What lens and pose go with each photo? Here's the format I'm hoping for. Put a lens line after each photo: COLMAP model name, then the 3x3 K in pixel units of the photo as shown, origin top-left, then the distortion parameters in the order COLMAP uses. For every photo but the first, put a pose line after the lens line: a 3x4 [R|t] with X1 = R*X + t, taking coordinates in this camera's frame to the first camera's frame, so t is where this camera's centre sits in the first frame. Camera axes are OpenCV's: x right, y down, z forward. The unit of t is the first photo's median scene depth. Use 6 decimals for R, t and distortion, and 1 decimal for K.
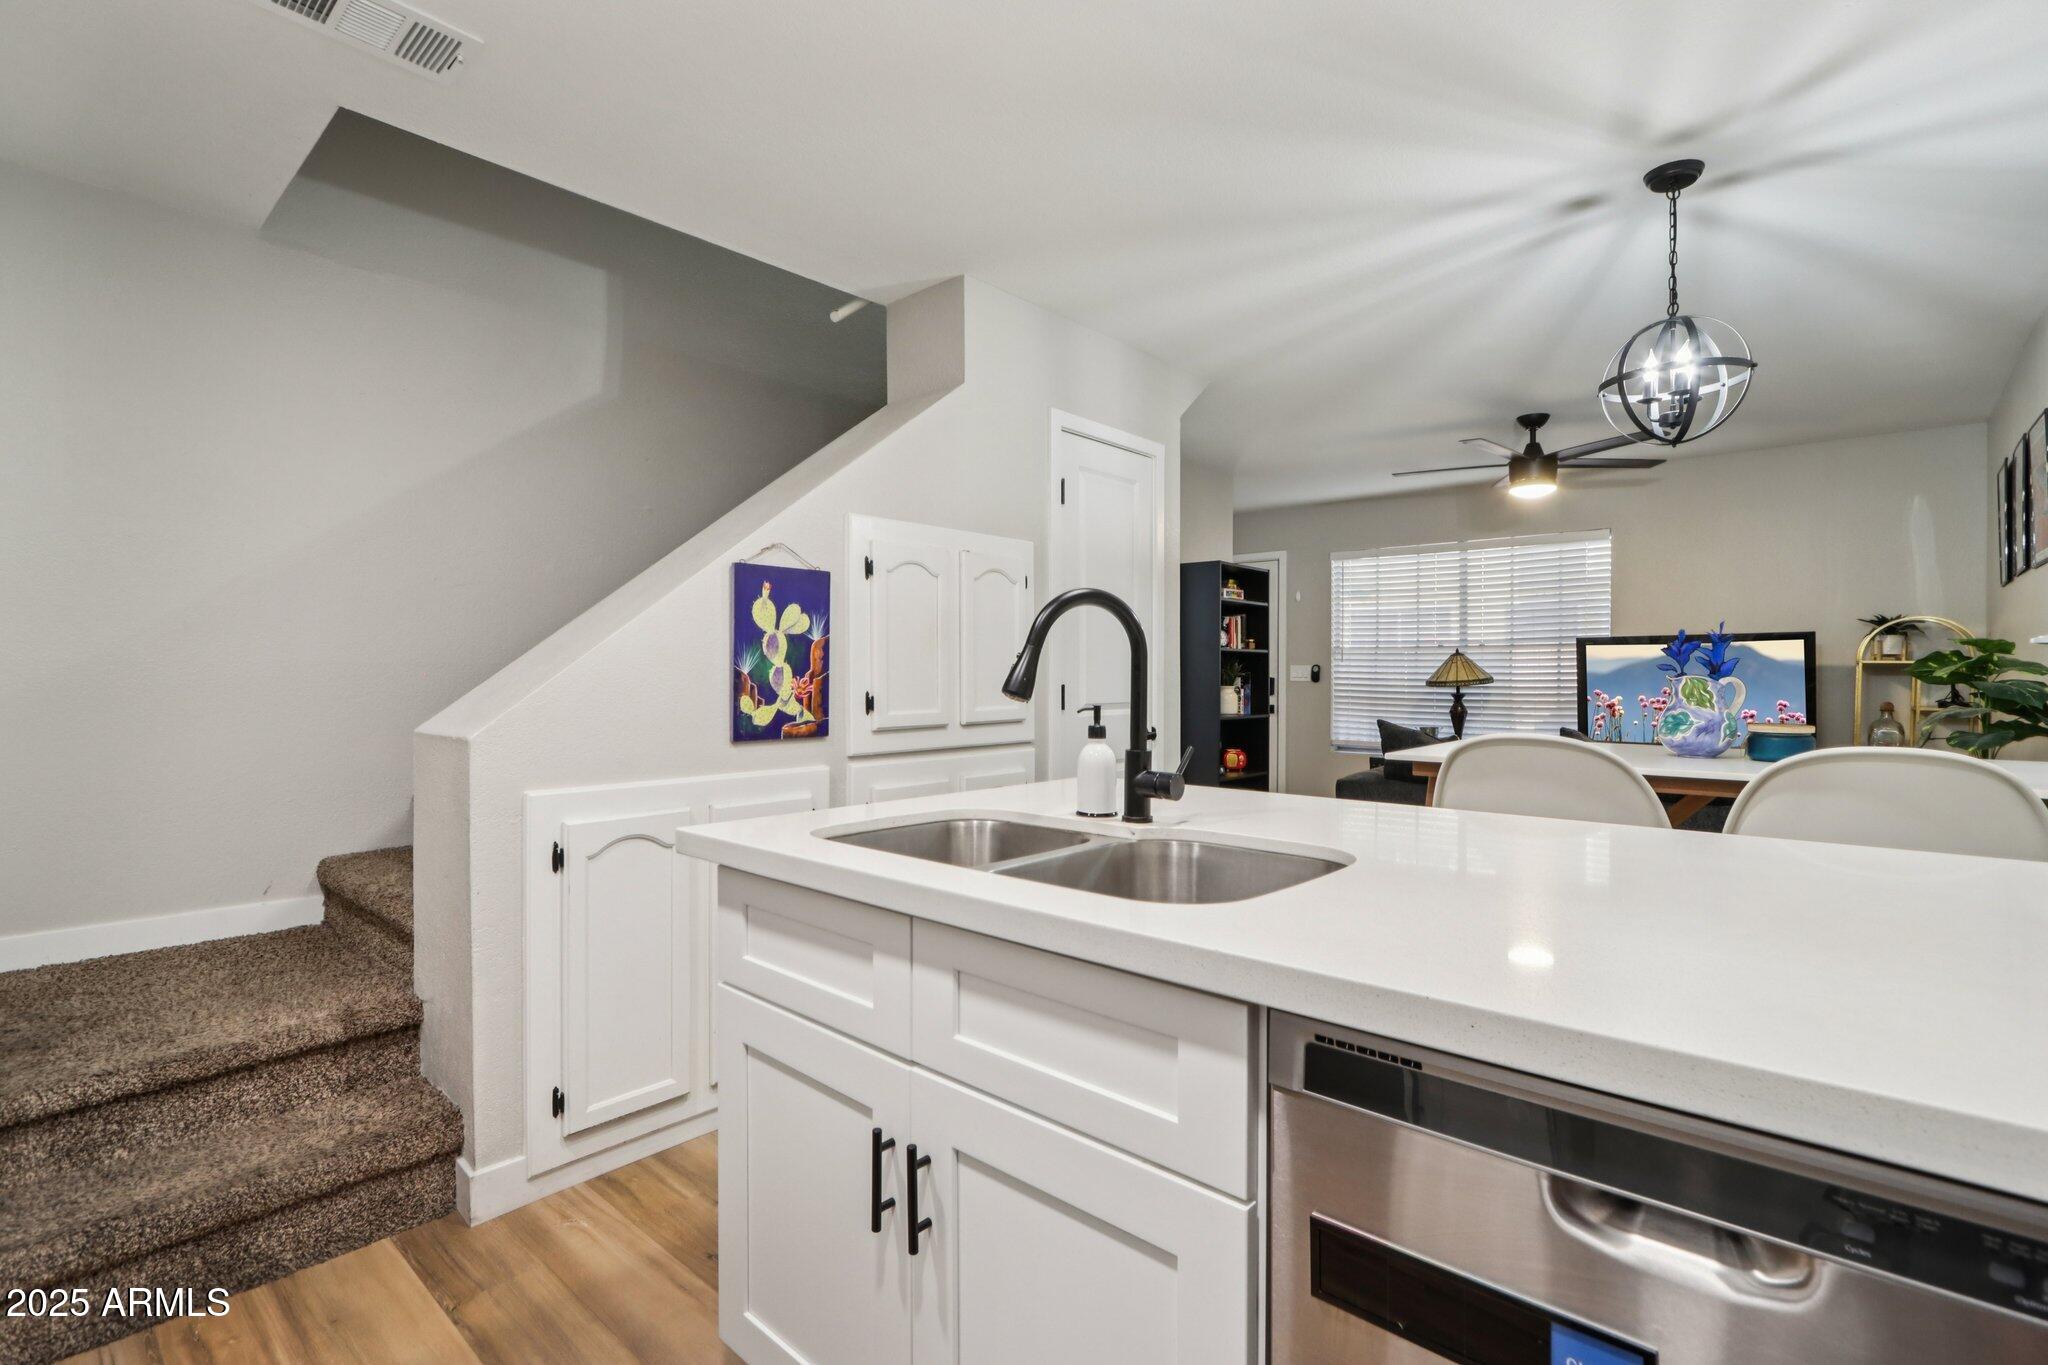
lens RADIAL K [[950.8, 0, 1016.3], [0, 950.8, 676.2], [0, 0, 1]] dist [-0.013166, 0.002231]
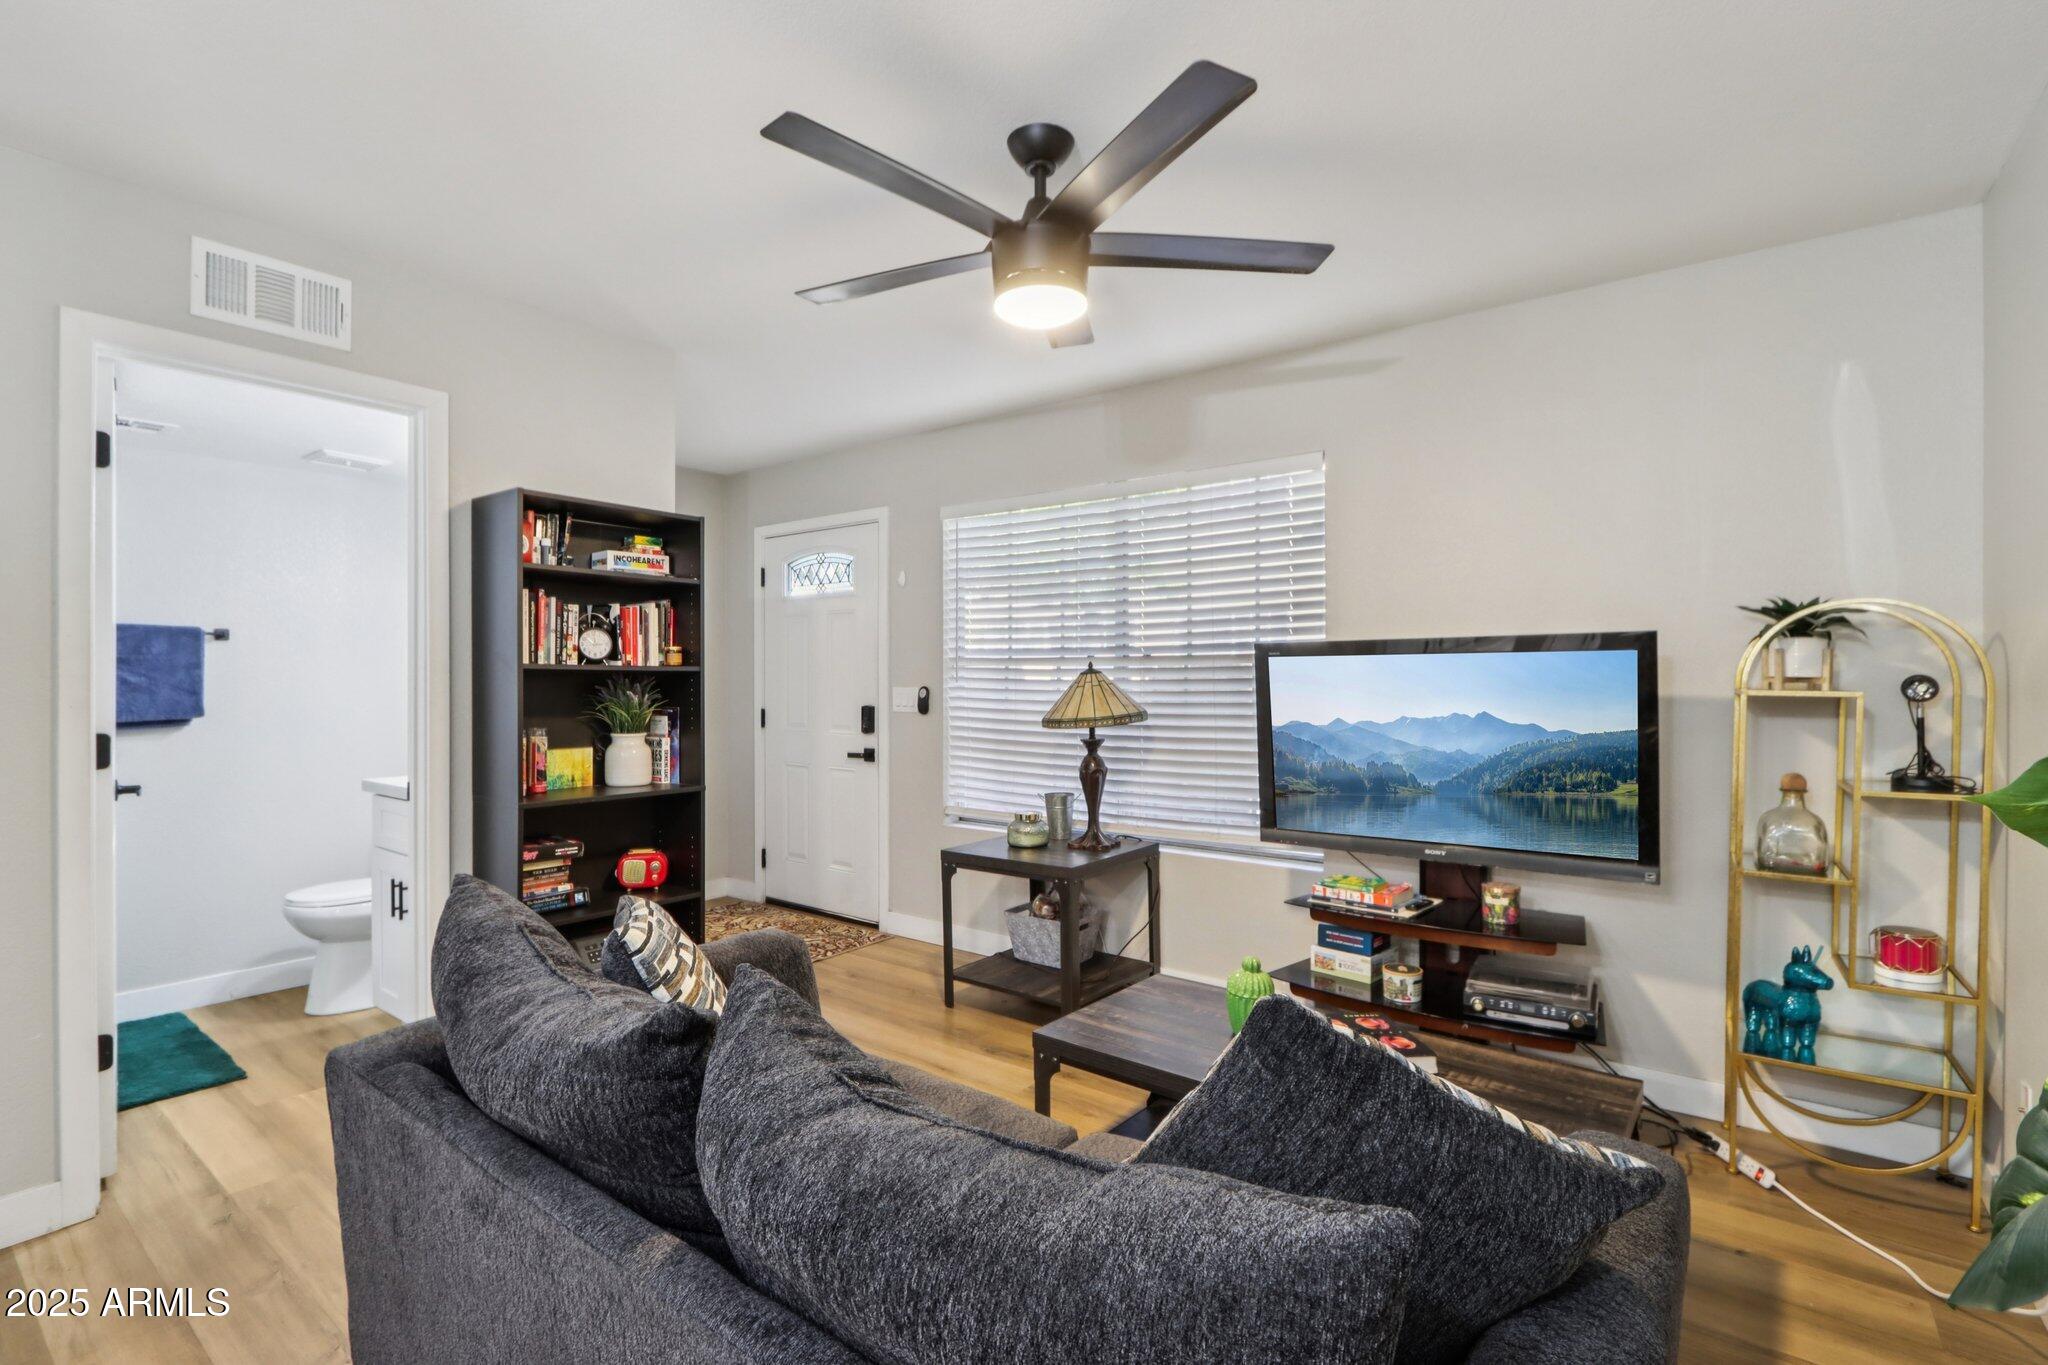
lens RADIAL K [[950.8, 0, 1029.4], [0, 950.8, 681.5], [0, 0, 1]] dist [-0.013166, 0.002231]
pose [[0.995698, -0.002378, 0.092632, 0.928930], [0.002535, 0.999996, -0.001575, -0.040720], [-0.092628, 0.001803, 0.995699, 1.053632]]
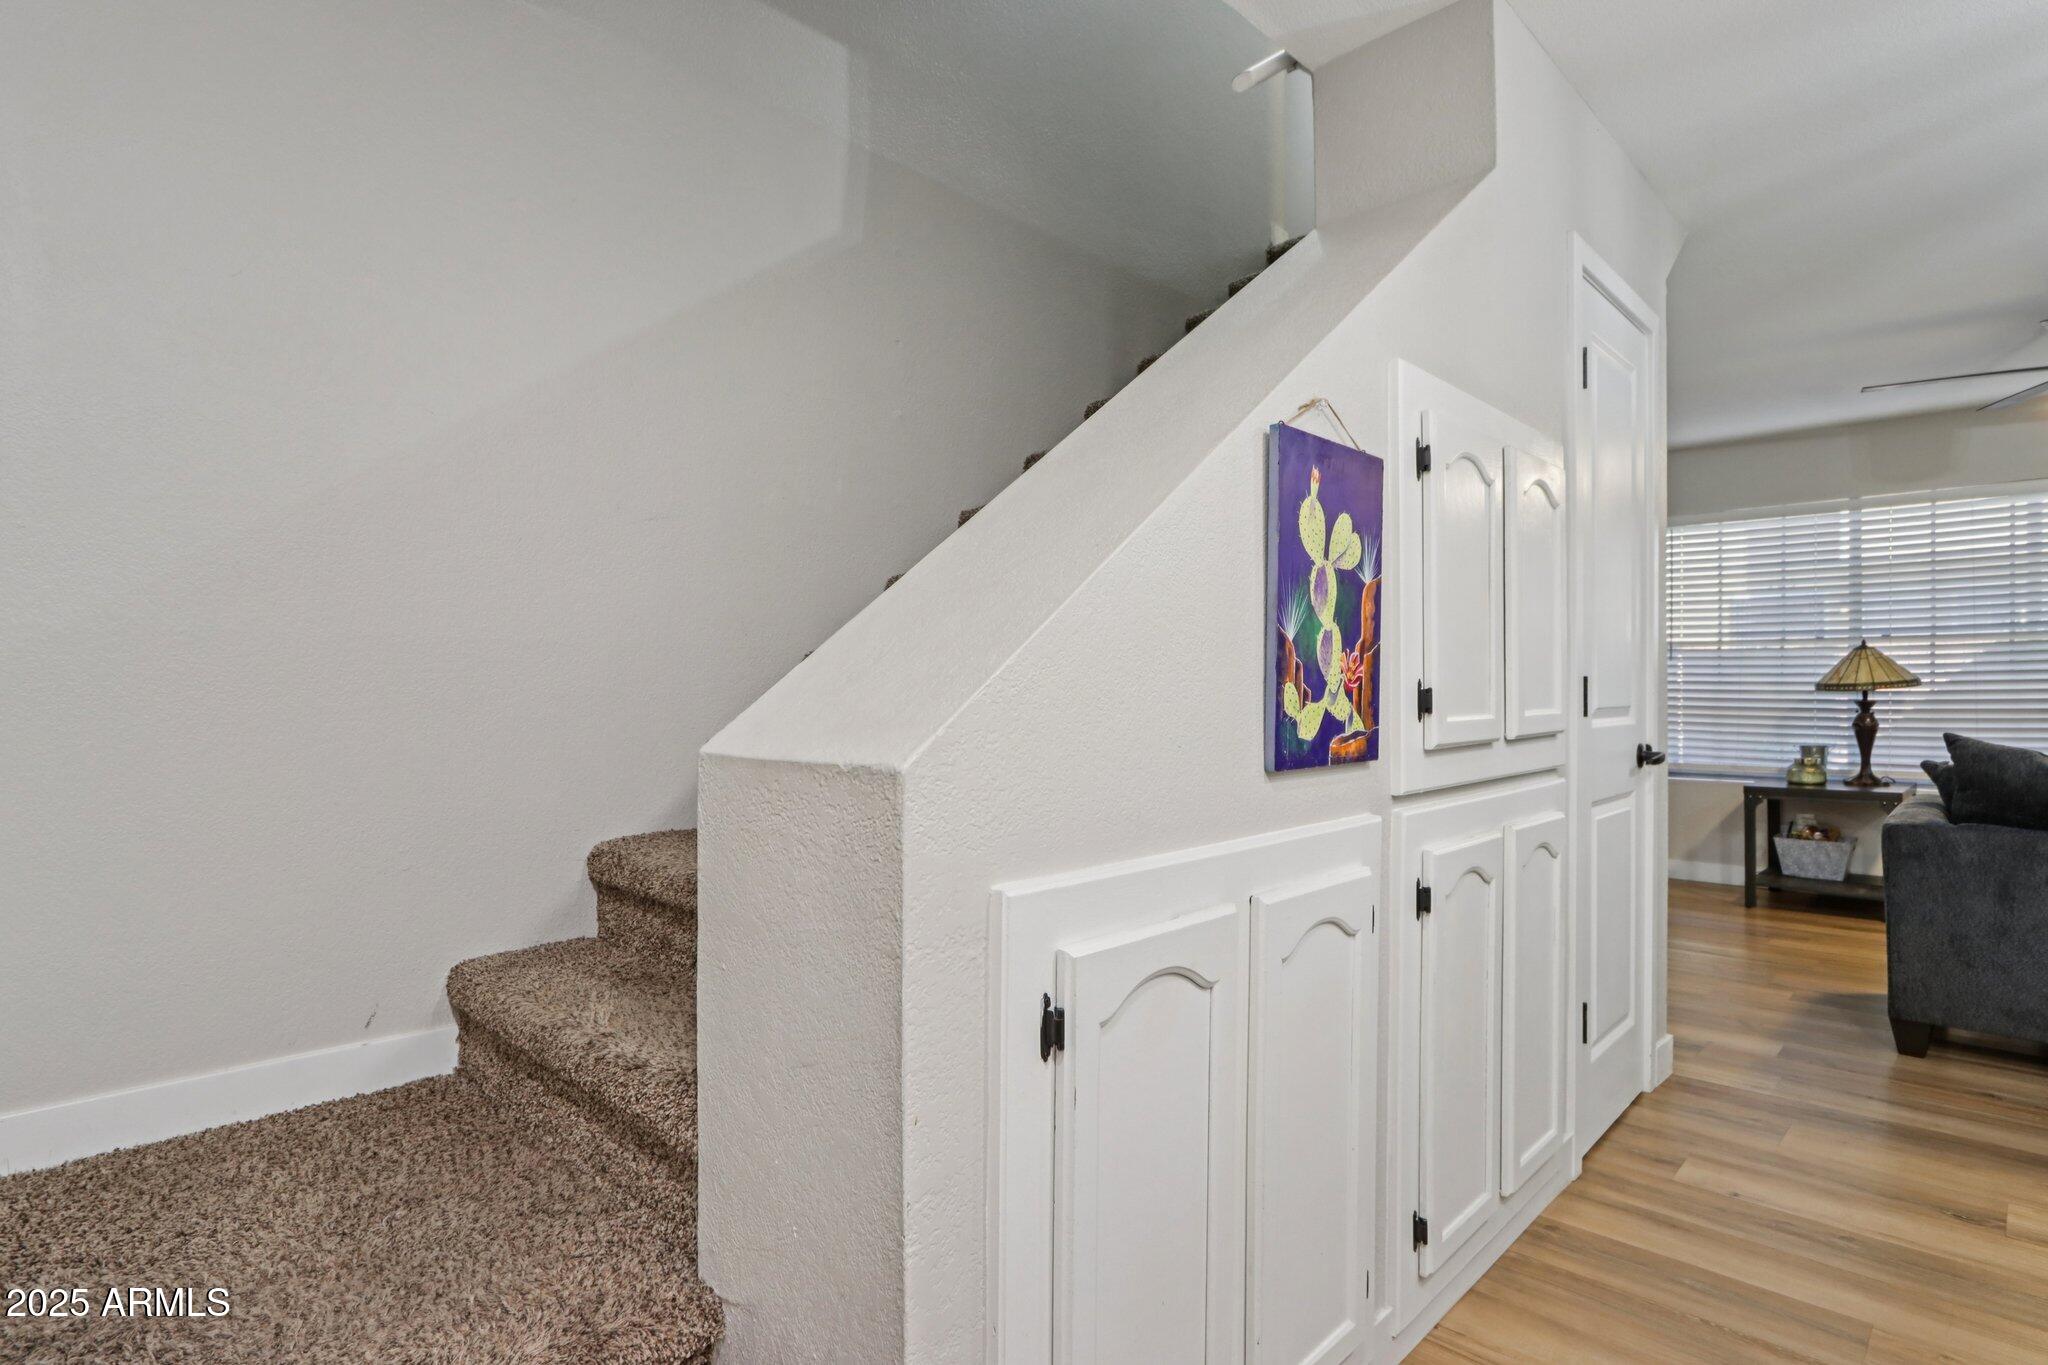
lens RADIAL K [[1037.9, 0, 1023.1], [0, 1037.9, 686.4], [0, 0, 1]] dist [-0.006840, 0.000441]
pose [[0.998613, -0.004875, -0.052431, -0.370579], [0.004528, 0.999967, -0.006735, 0.023796], [0.052462, 0.006488, 0.998602, 0.392191]]
